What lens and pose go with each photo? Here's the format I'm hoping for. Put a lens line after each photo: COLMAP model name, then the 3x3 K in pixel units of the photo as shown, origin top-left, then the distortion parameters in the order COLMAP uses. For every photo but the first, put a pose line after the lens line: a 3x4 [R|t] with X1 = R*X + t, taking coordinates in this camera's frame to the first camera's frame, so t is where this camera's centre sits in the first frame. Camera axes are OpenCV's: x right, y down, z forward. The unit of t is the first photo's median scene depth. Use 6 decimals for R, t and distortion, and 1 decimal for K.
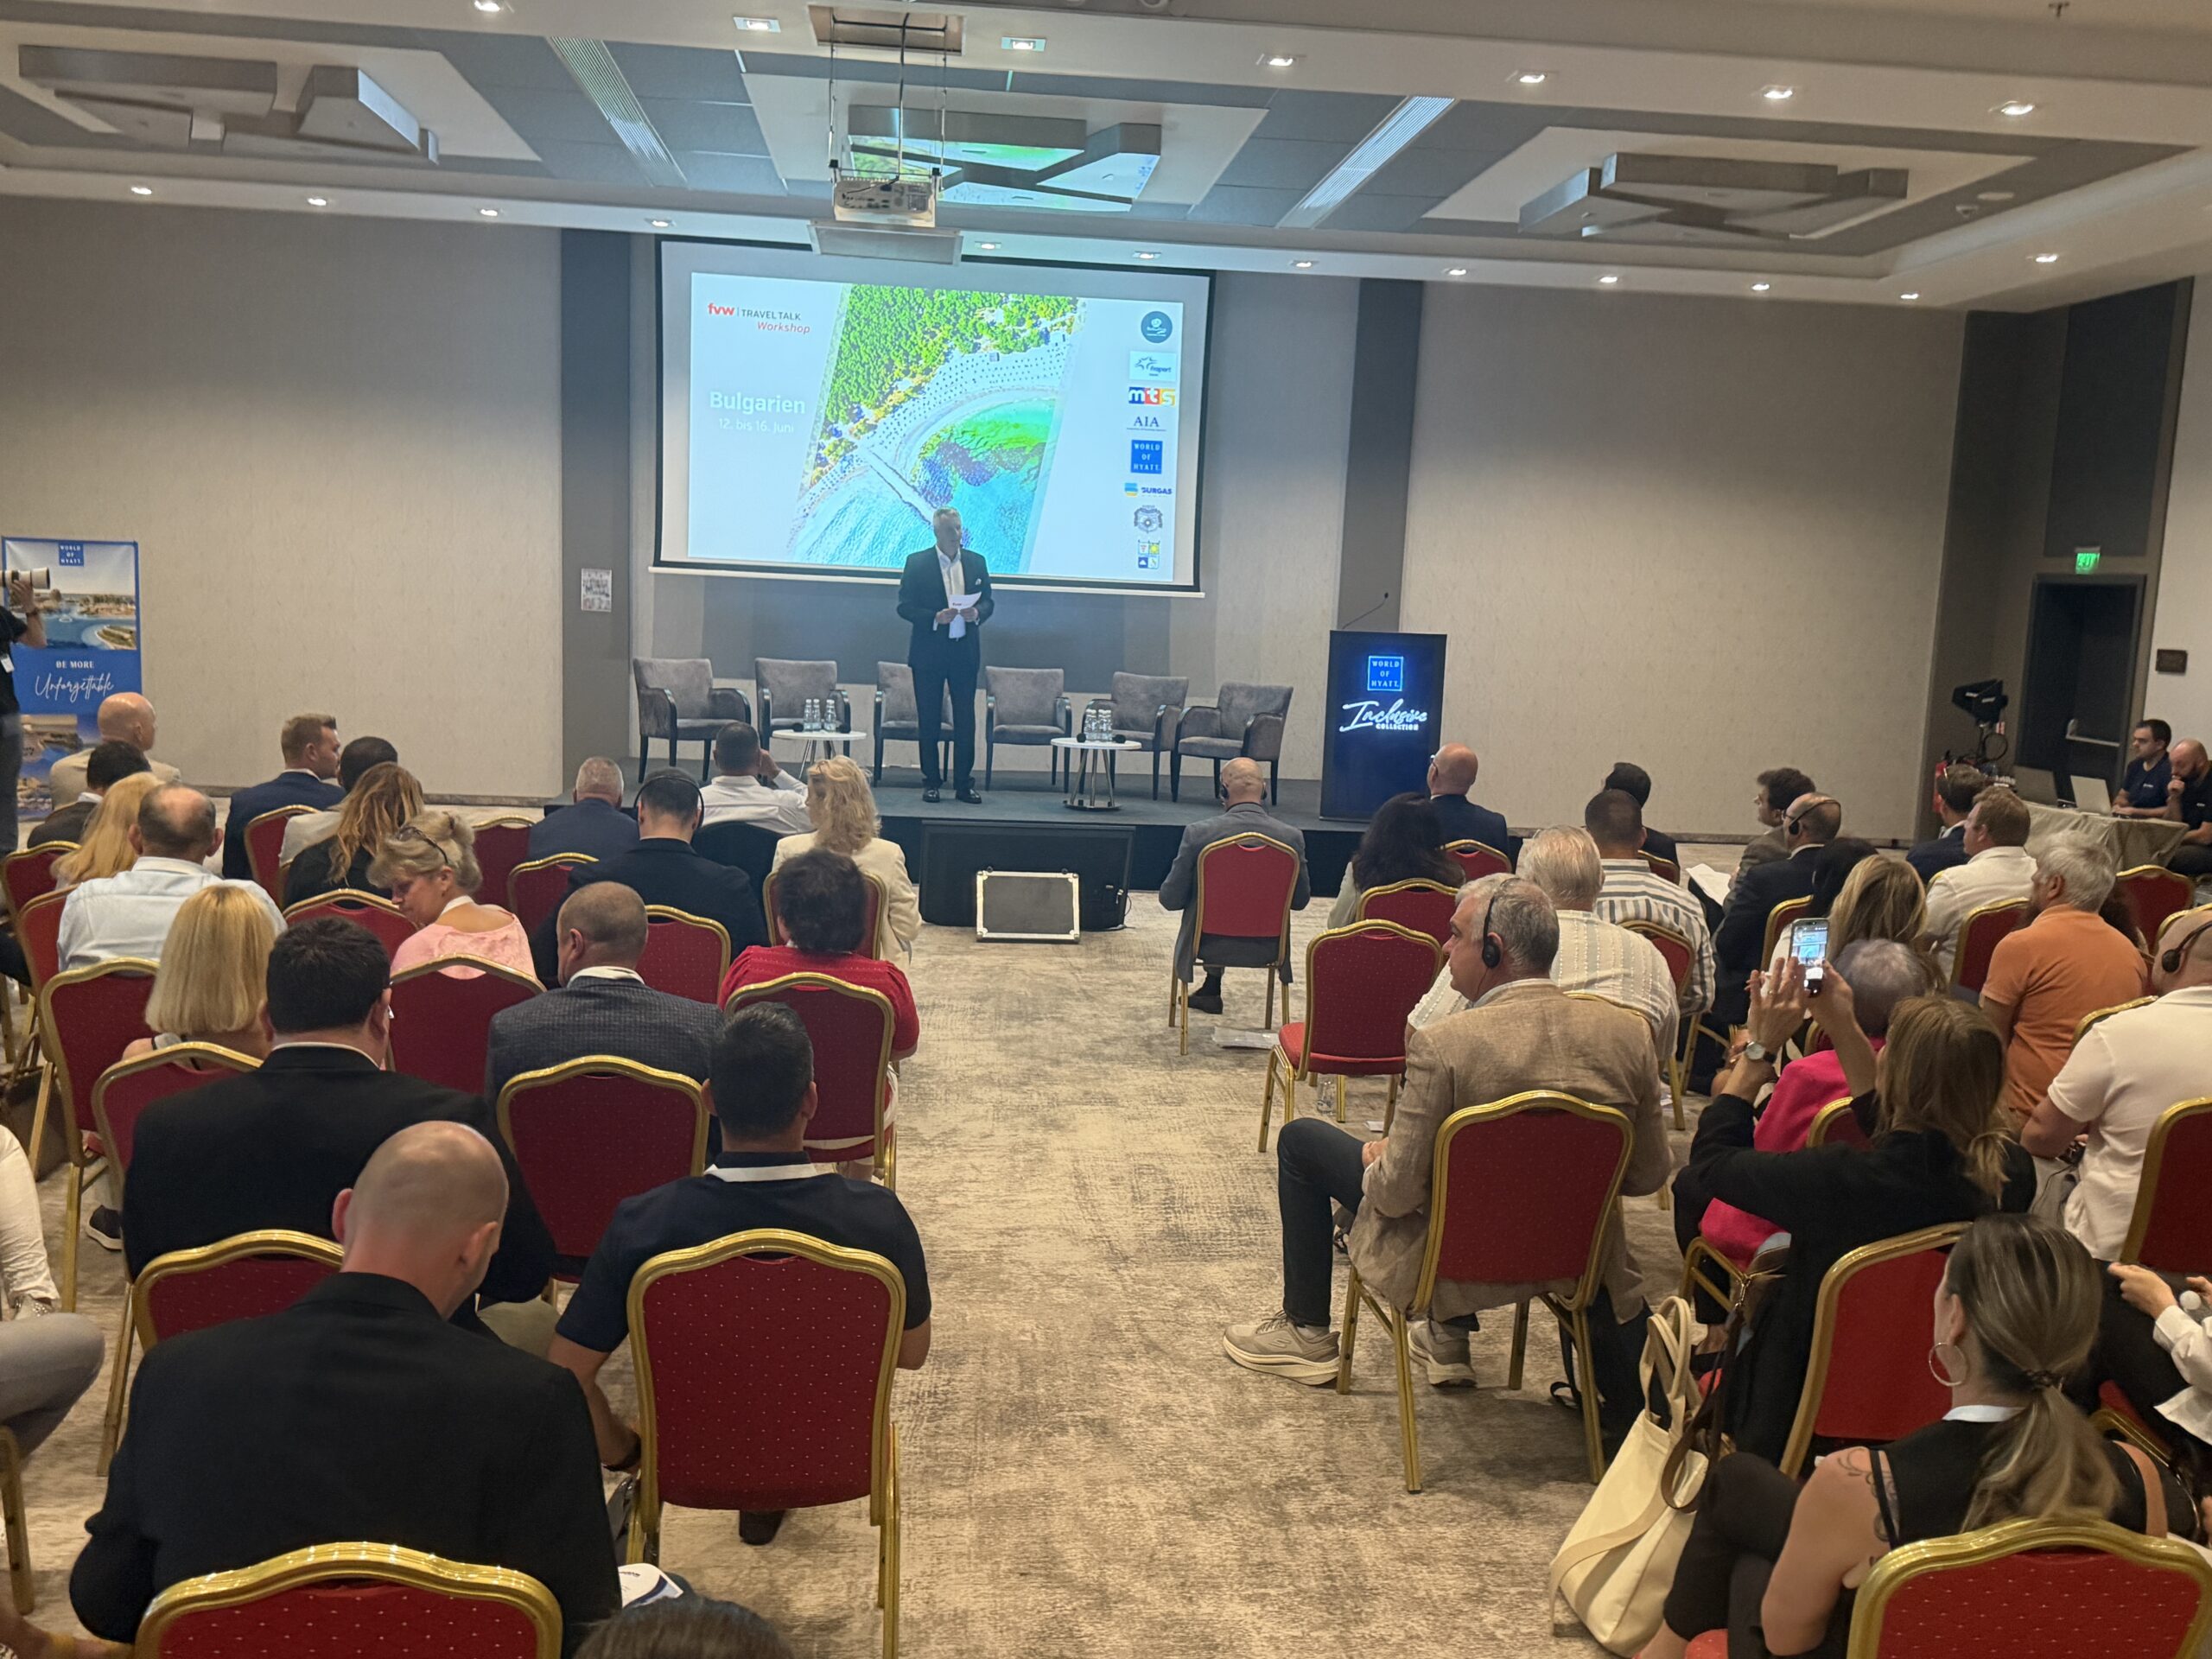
lens RADIAL K [[1998.1, 0, 1099.4], [0, 1998.1, 842.9], [0, 0, 1]] dist [0.128609, -0.009398]
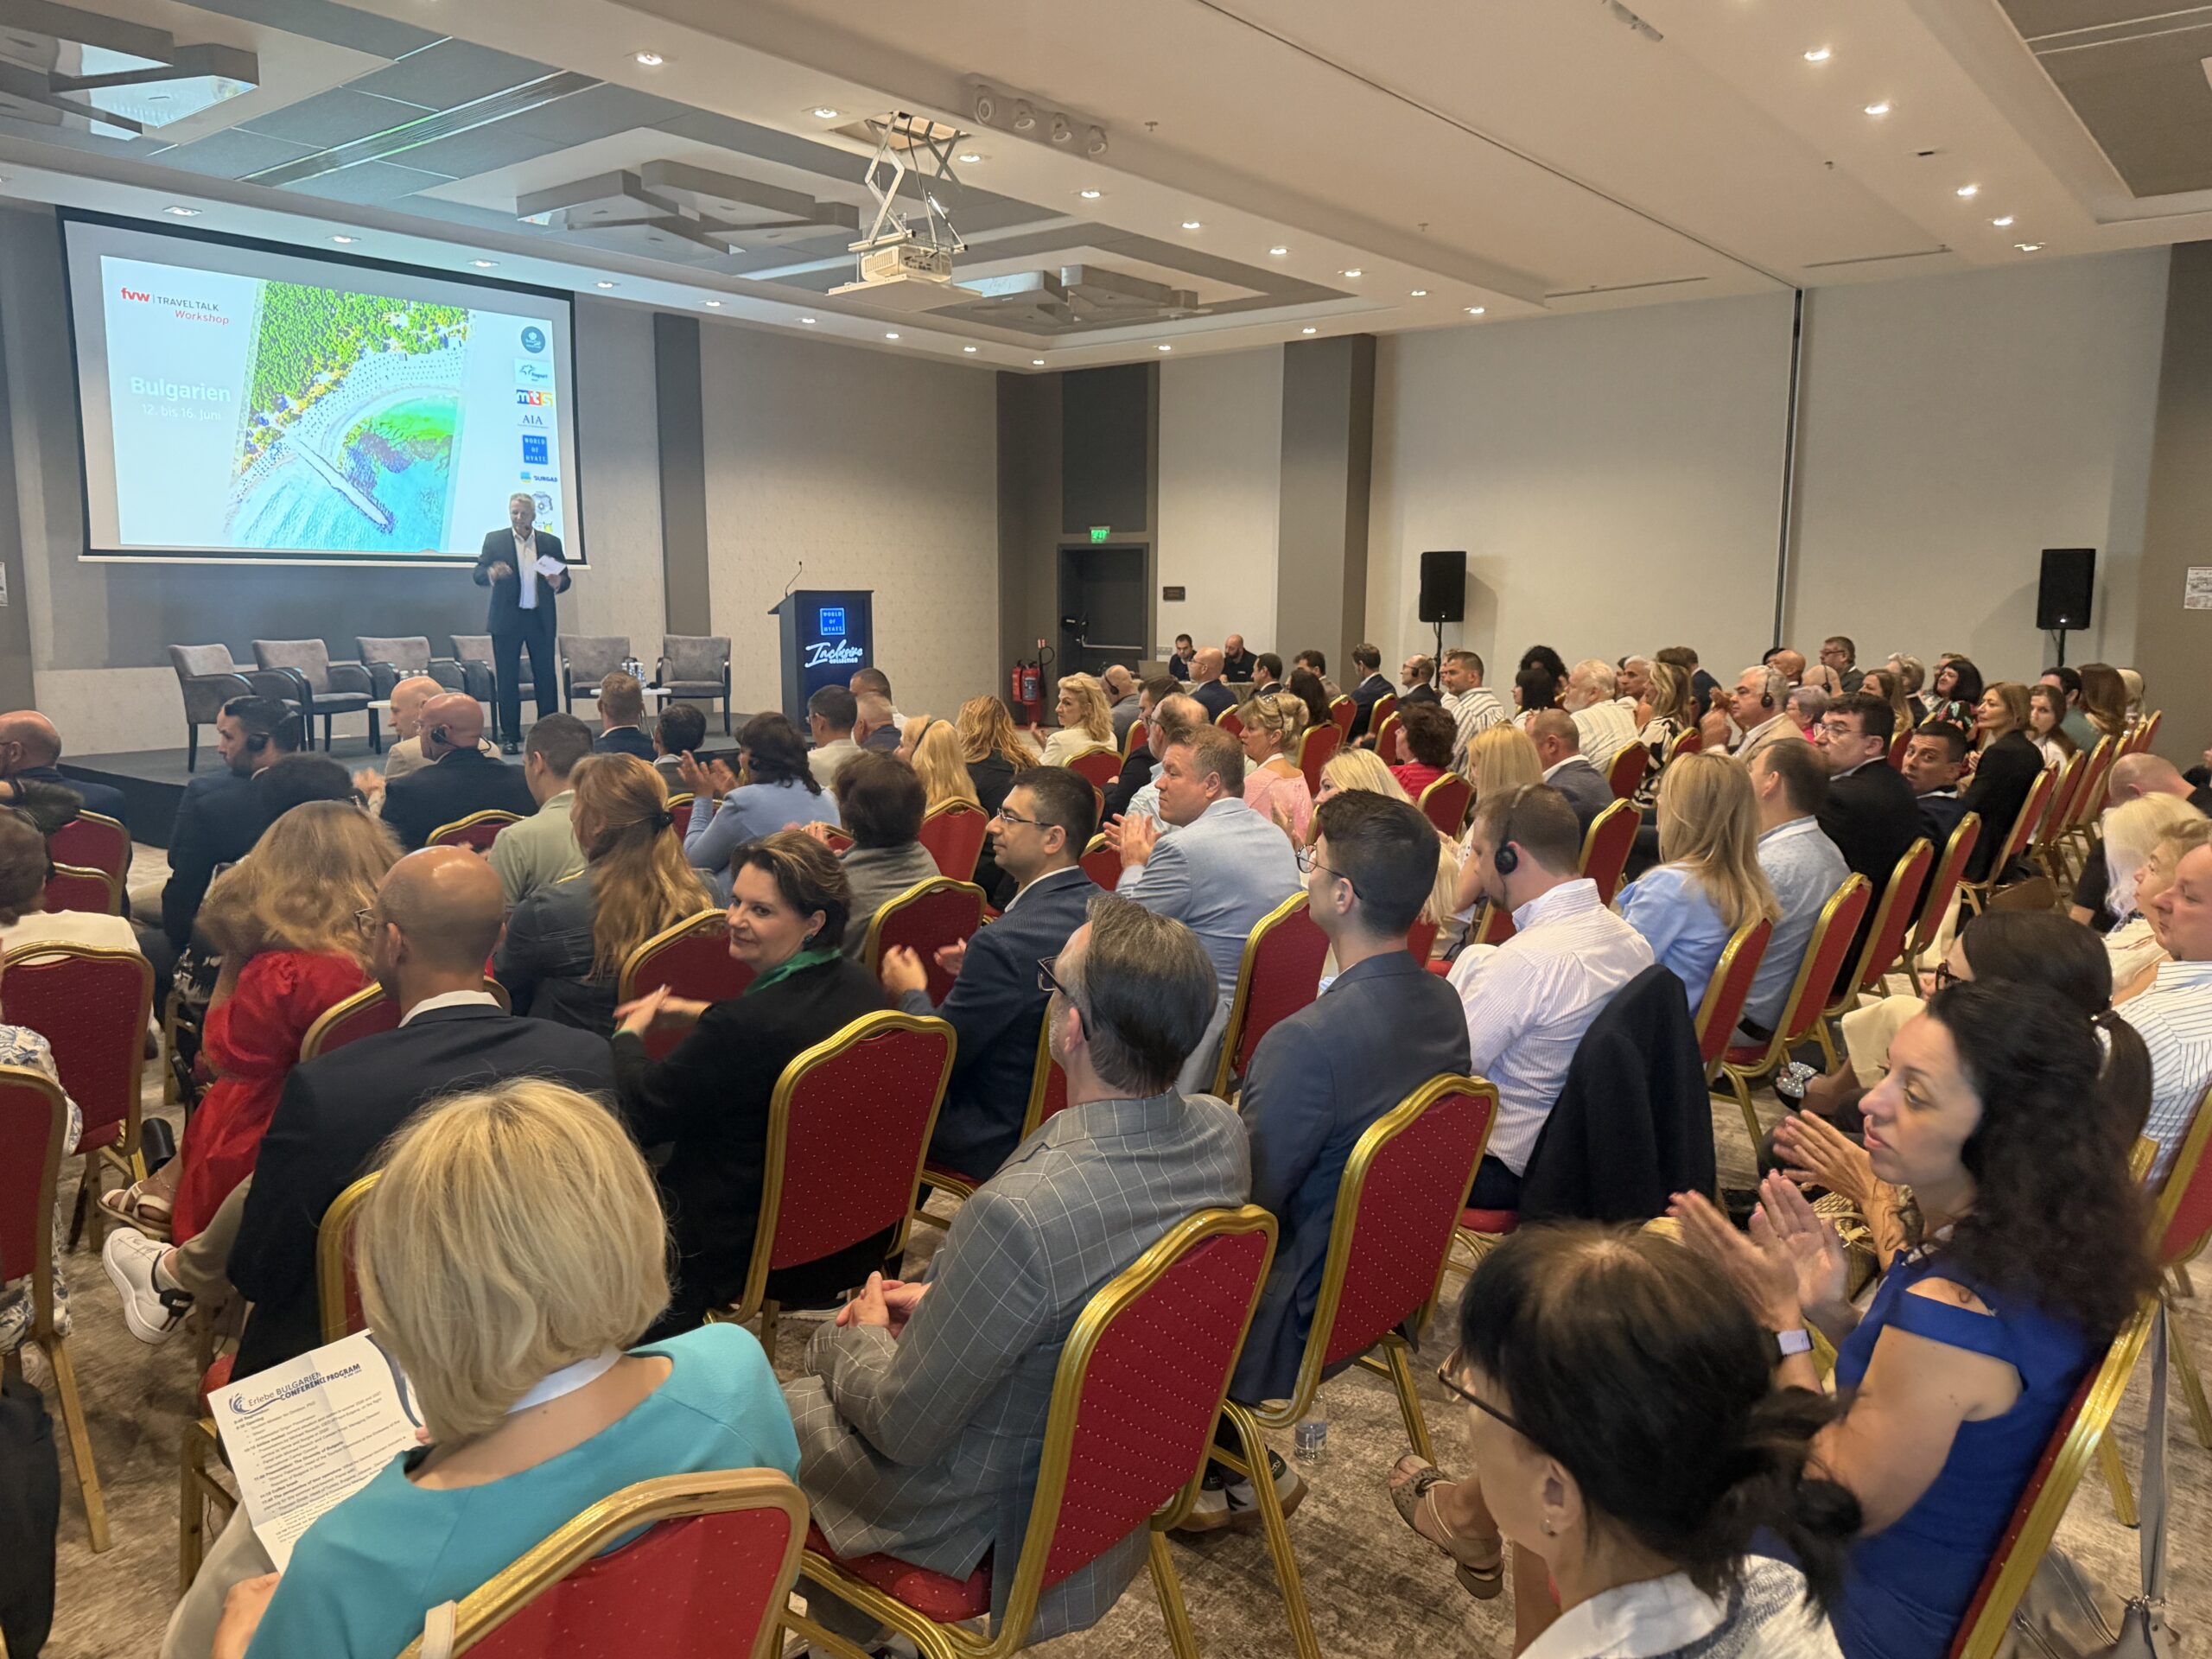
lens RADIAL K [[1604.9, 0, 1105.4], [0, 1604.9, 813.7], [0, 0, 1]] dist [-0.012853, -0.006298]
pose [[0.691670, -0.136771, 0.709145, -0.441395], [0.111646, 0.990350, 0.082111, -0.022598], [-0.713532, 0.022380, 0.700265, 0.118499]]
